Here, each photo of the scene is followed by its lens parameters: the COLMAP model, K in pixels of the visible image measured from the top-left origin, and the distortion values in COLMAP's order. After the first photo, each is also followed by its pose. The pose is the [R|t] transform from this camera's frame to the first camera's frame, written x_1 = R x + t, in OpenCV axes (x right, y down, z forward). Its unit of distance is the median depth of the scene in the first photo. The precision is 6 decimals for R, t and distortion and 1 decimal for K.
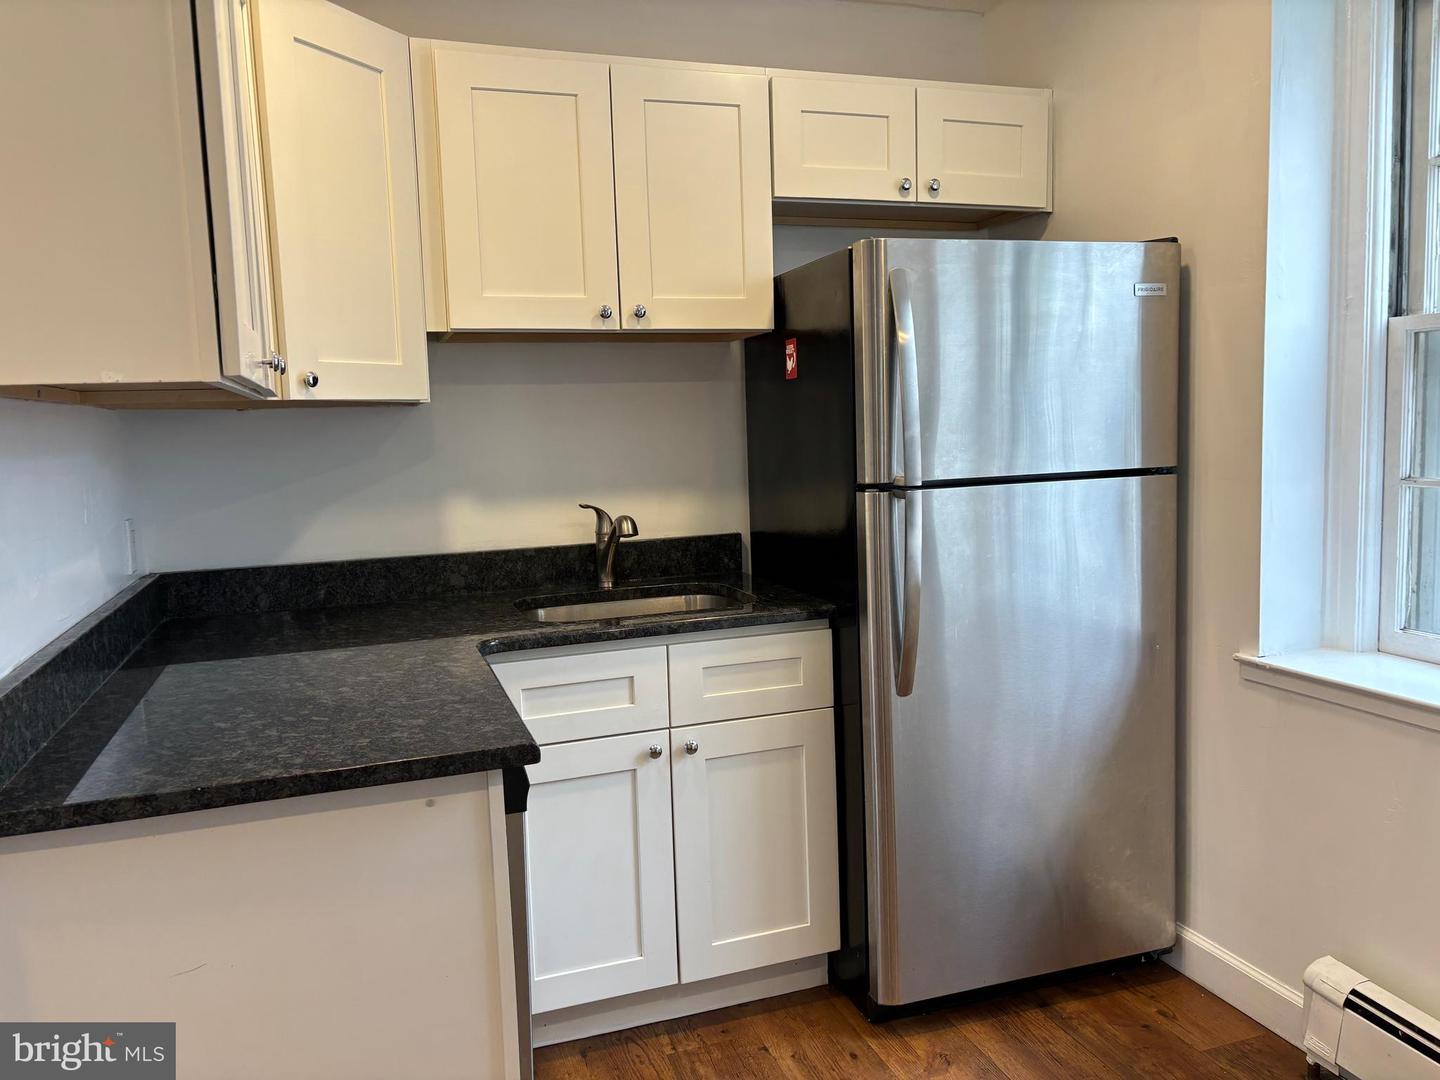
lens RADIAL K [[1093.6, 0, 722.8], [0, 1093.6, 533.5], [0, 0, 1]] dist [0.053916, -0.058881]
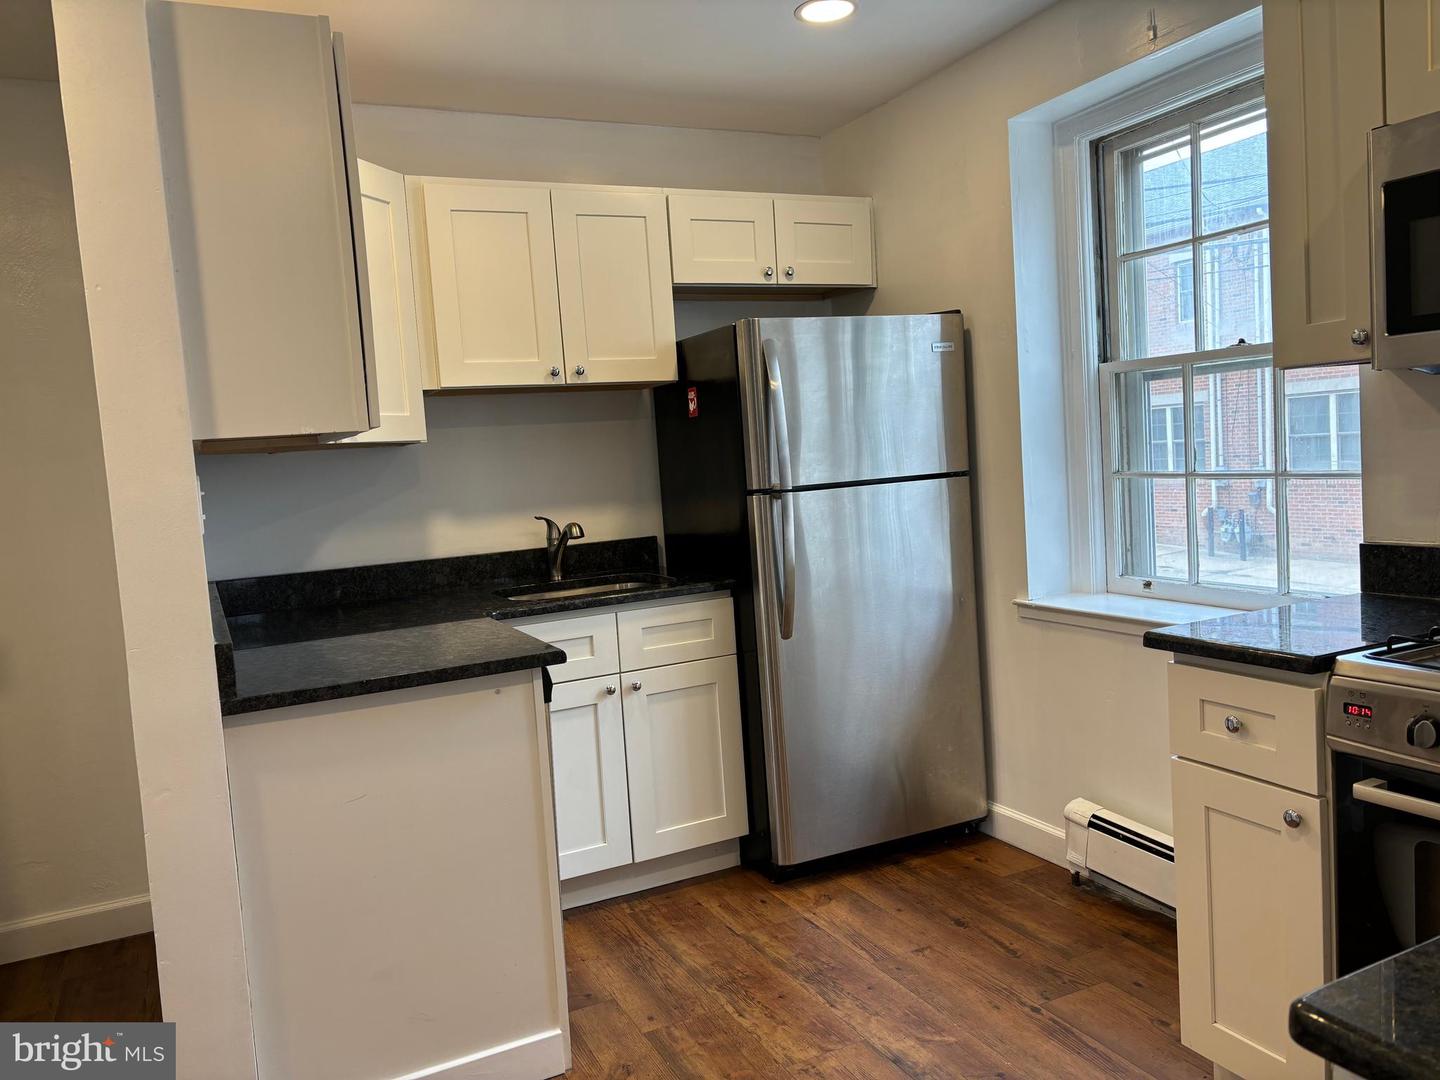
lens RADIAL K [[1093.6, 0, 722.3], [0, 1093.6, 531.5], [0, 0, 1]] dist [0.053916, -0.058881]
pose [[0.992263, -0.042816, 0.116540, -0.068503], [0.046471, 0.998504, -0.028830, 0.043074], [-0.115131, 0.034023, 0.992768, -0.356518]]
